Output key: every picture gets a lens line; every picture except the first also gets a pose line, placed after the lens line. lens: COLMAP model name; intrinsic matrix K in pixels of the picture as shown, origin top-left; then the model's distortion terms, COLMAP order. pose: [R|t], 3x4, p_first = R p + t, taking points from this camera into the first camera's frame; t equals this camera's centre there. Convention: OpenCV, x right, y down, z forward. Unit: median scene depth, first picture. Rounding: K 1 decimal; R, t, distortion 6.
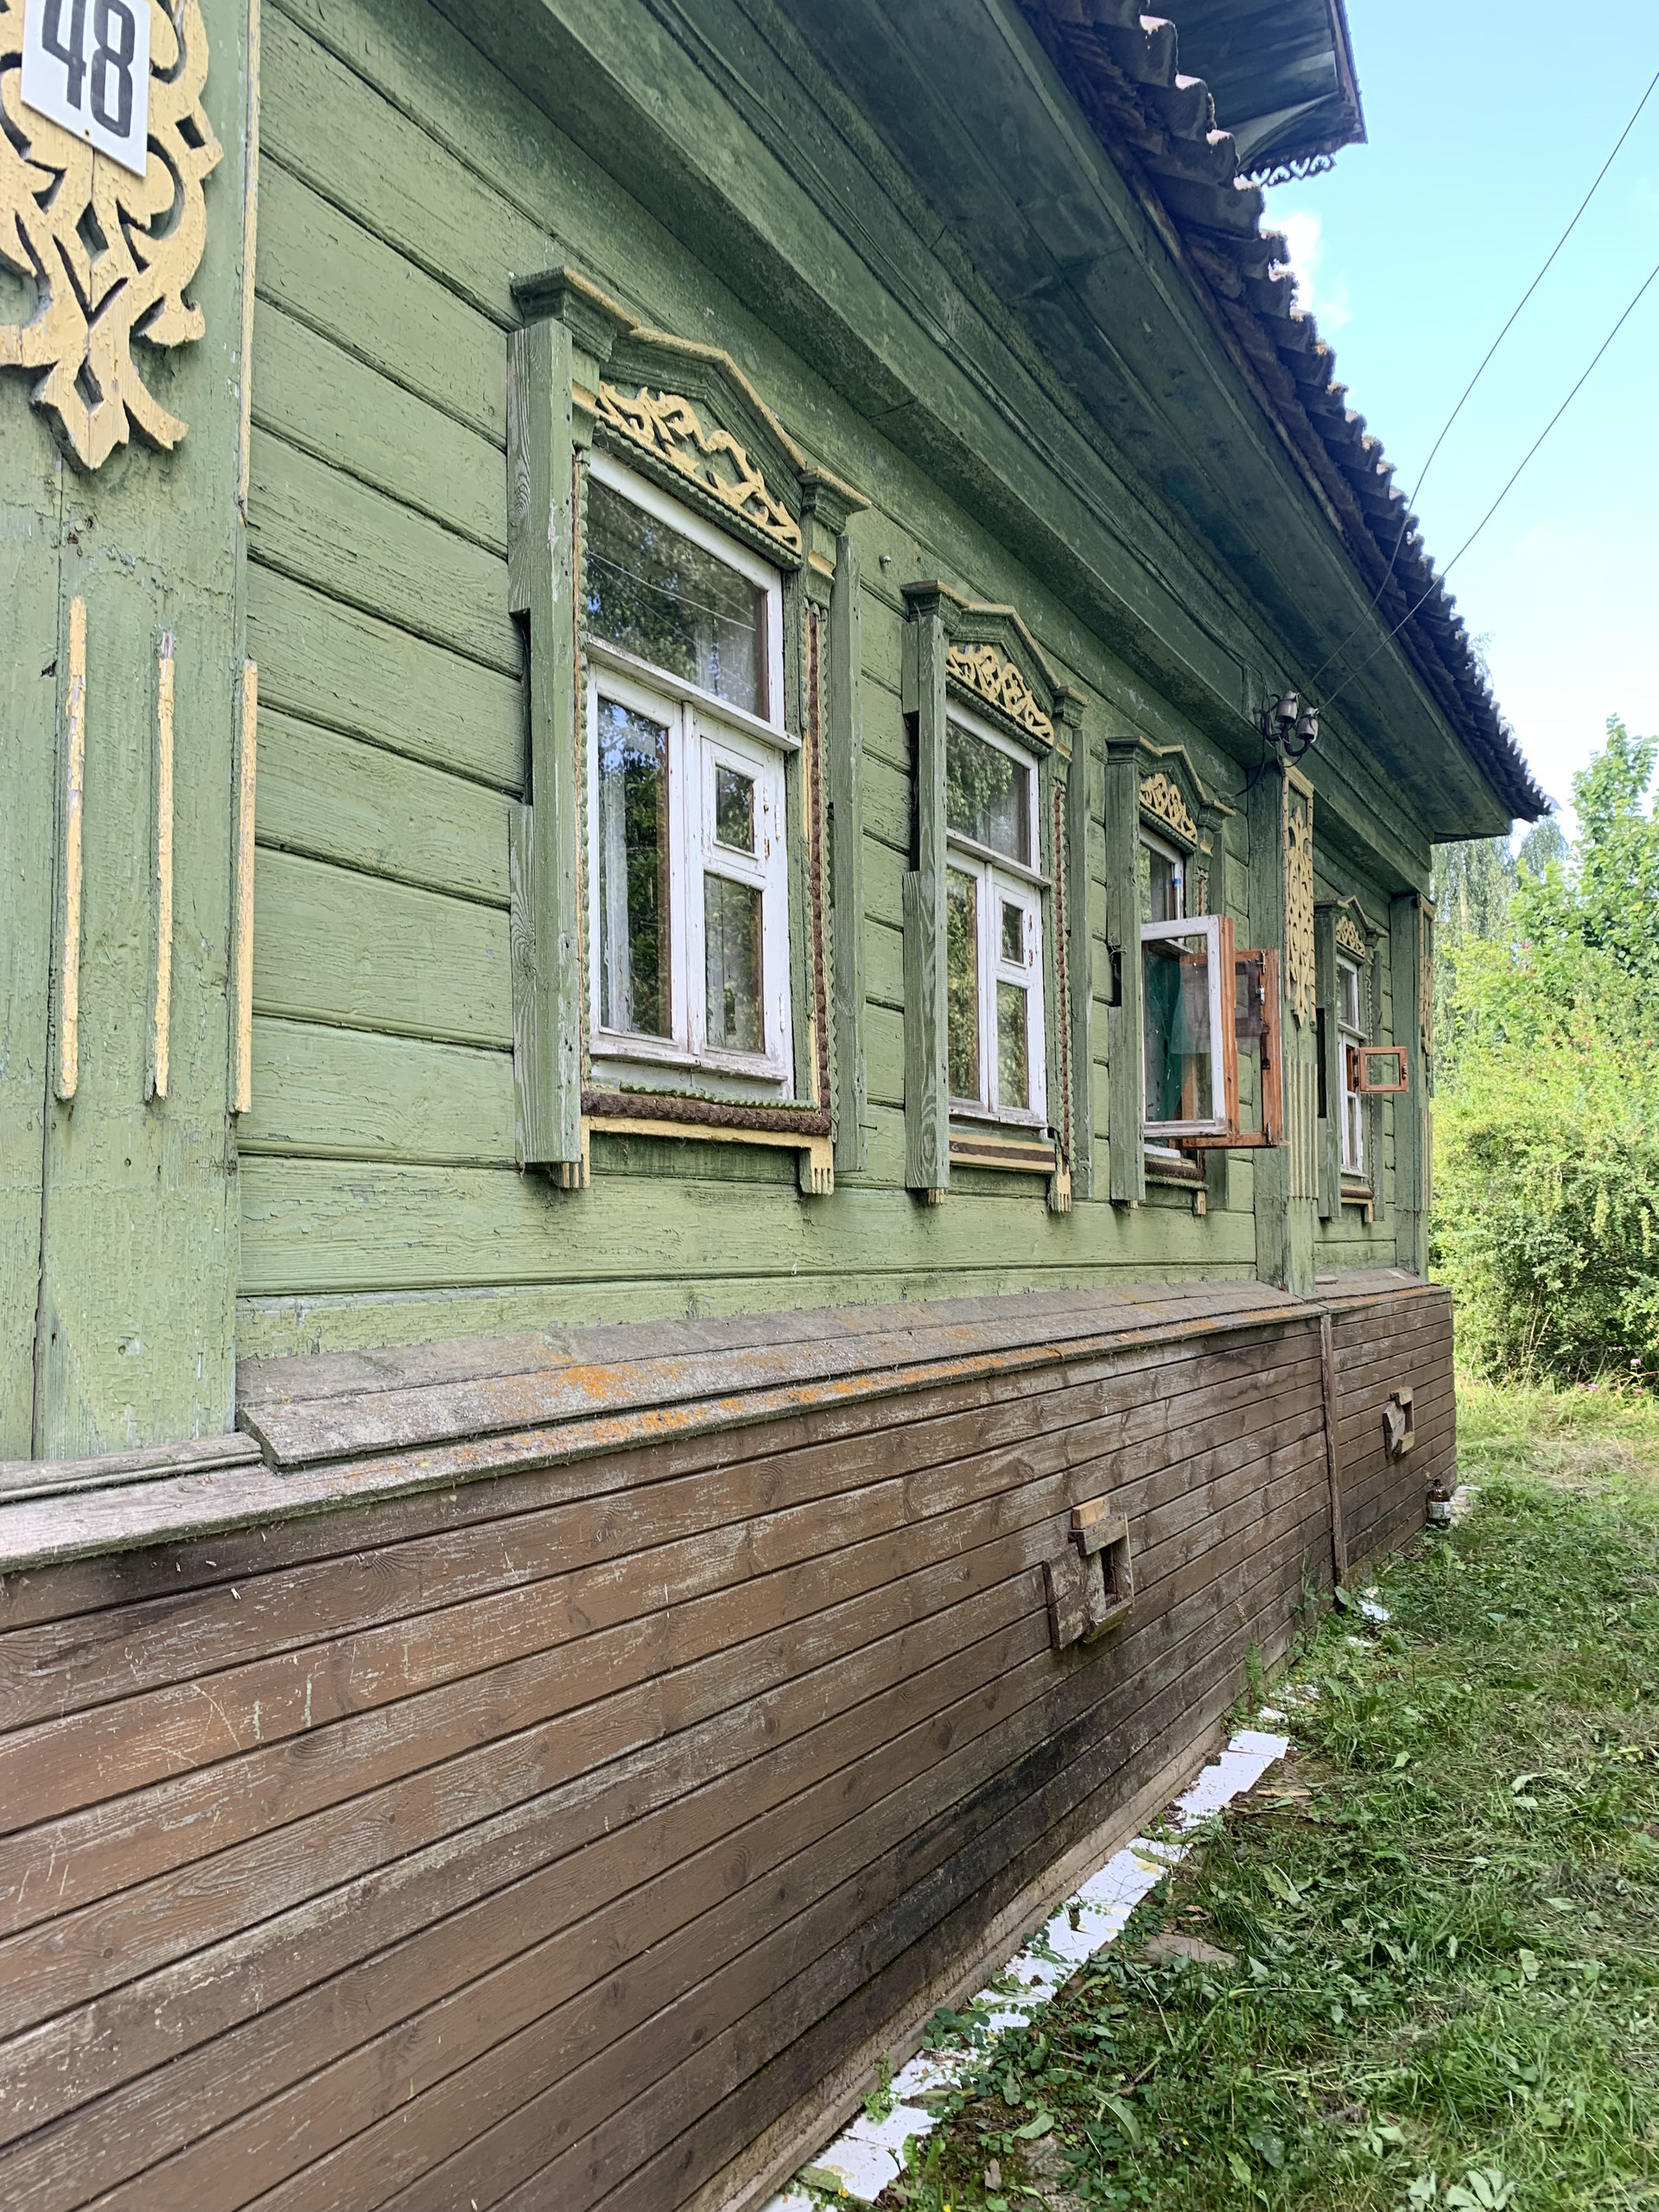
lens RADIAL K [[1697.2, 0, 823.7], [0, 1697.2, 1103.8], [0, 0, 1]] dist [0.027449, -0.023444]
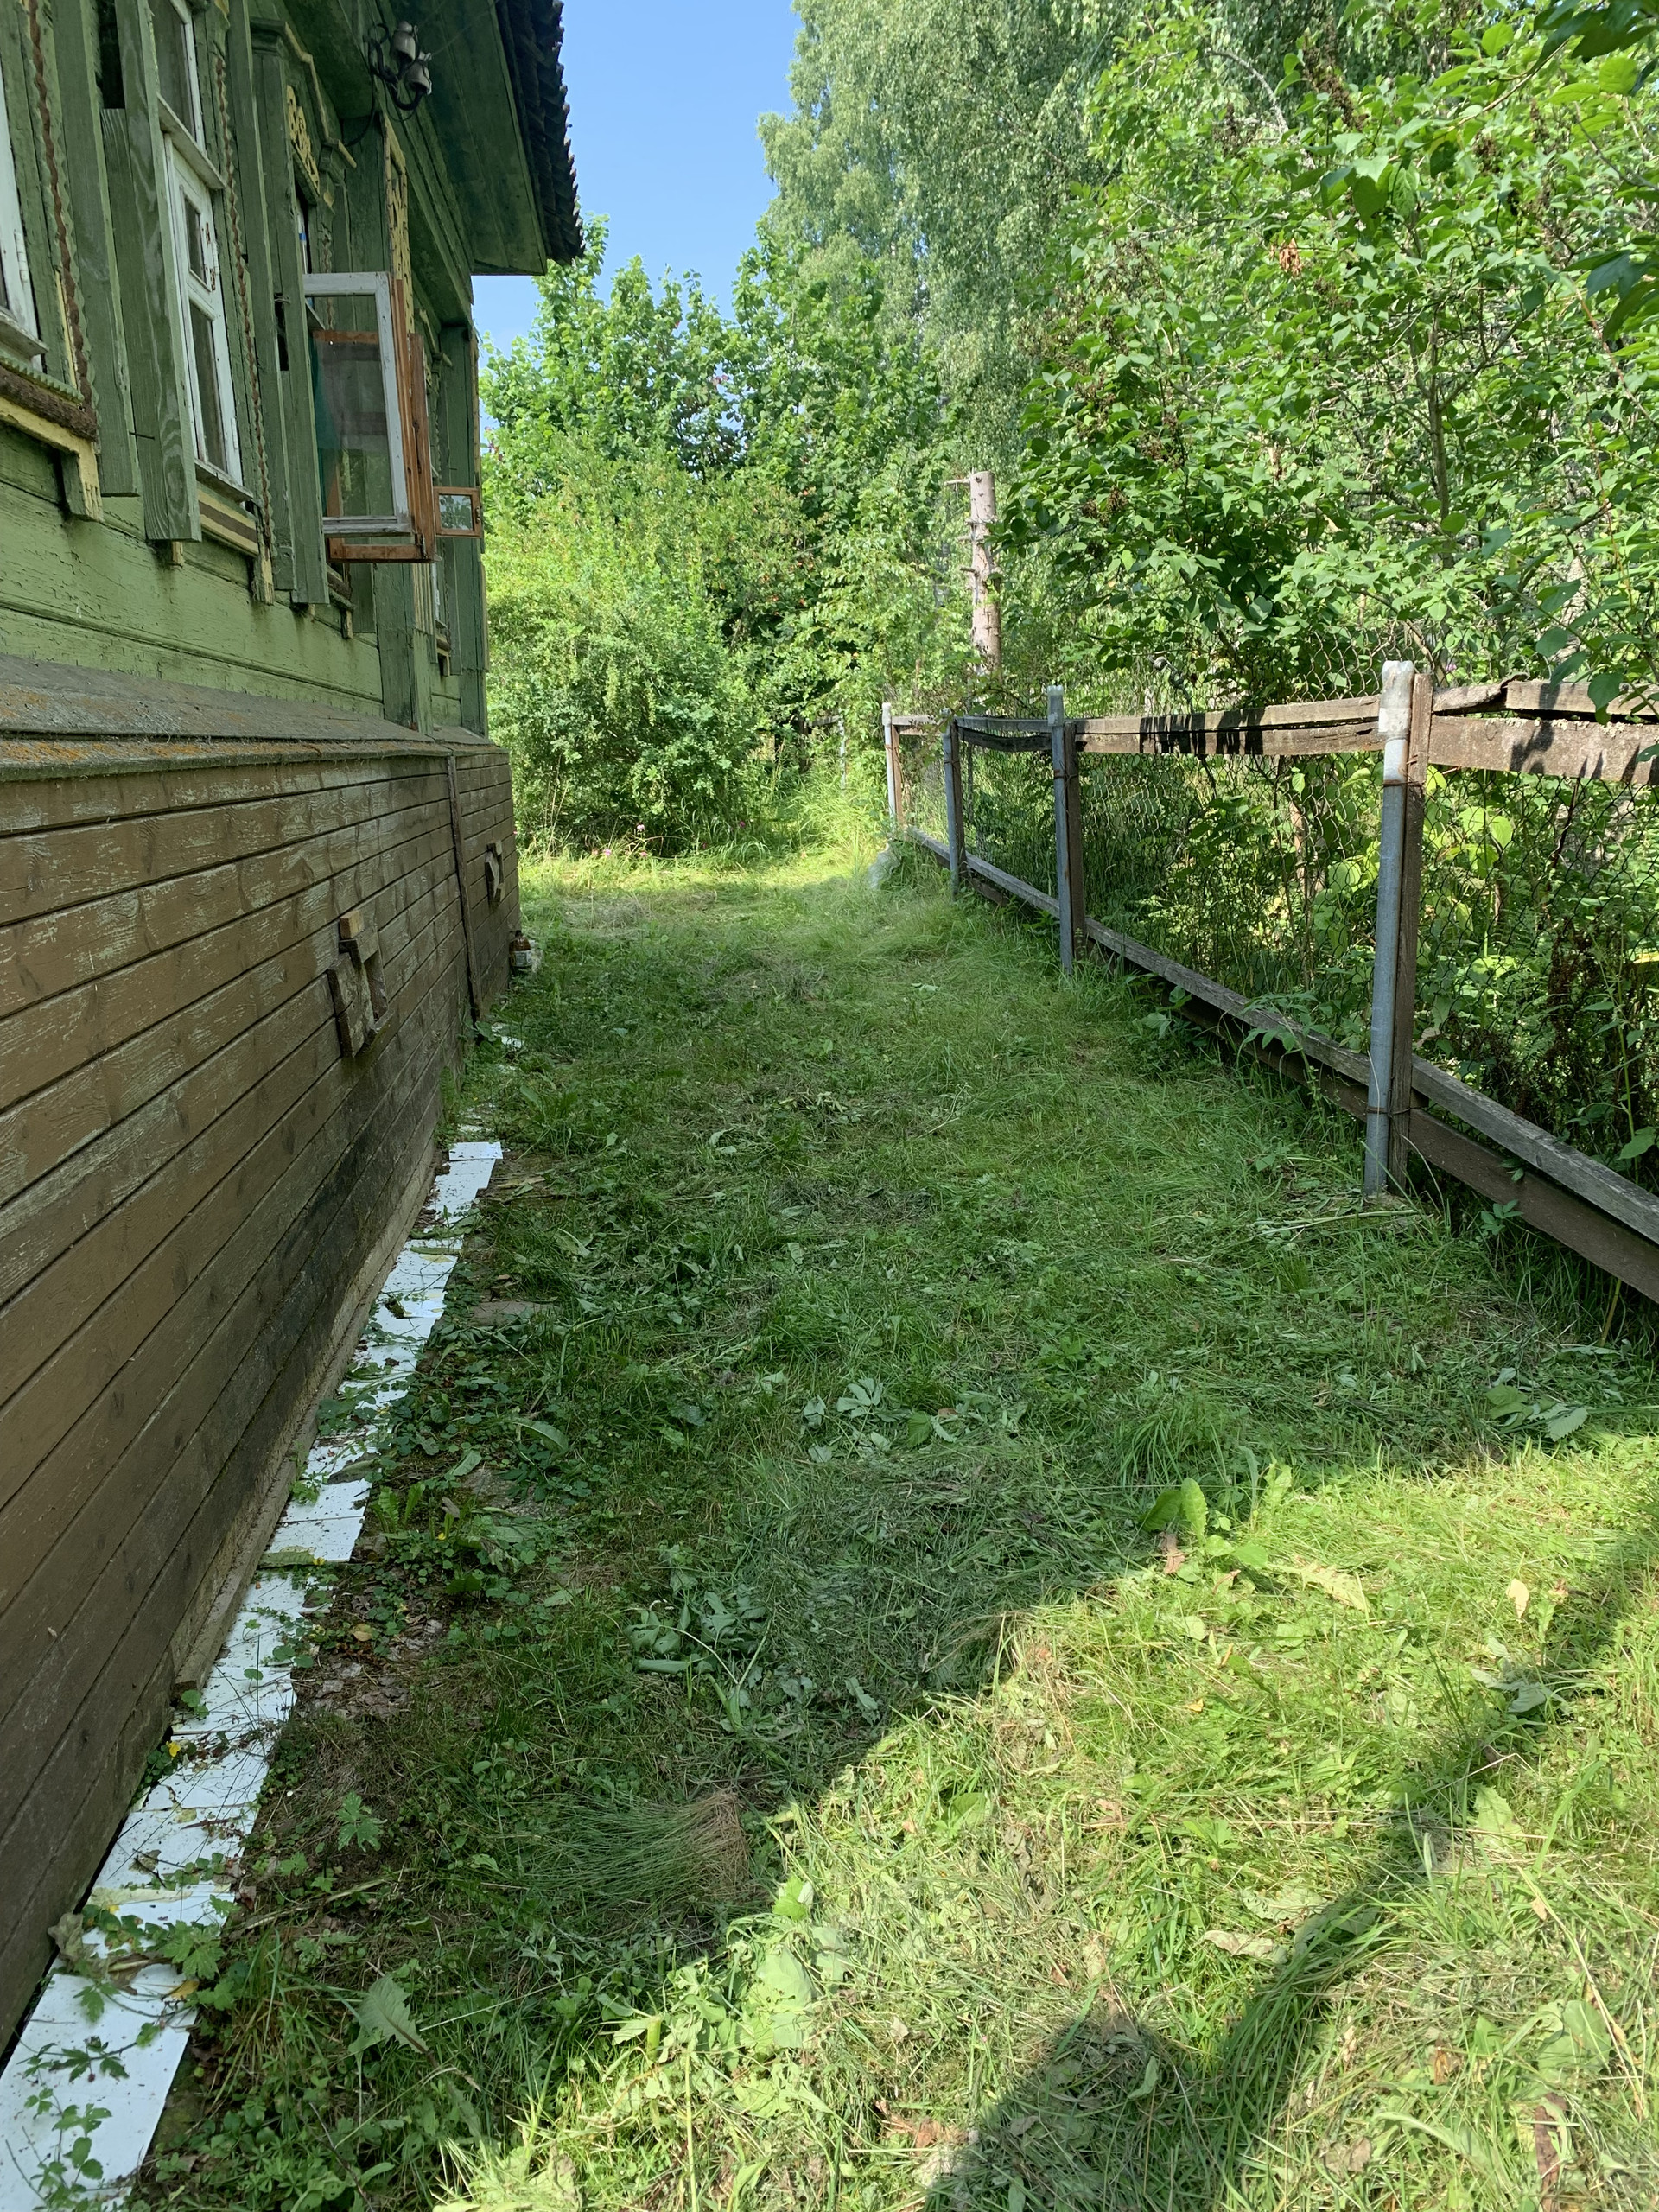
lens RADIAL K [[1697.2, 0, 843.5], [0, 1697.2, 1105.3], [0, 0, 1]] dist [0.027449, -0.023444]
pose [[0.801407, -0.134721, 0.582749, -0.211133], [-0.026646, 0.965294, 0.259802, 0.096175], [-0.597525, -0.223735, 0.770004, 0.101186]]
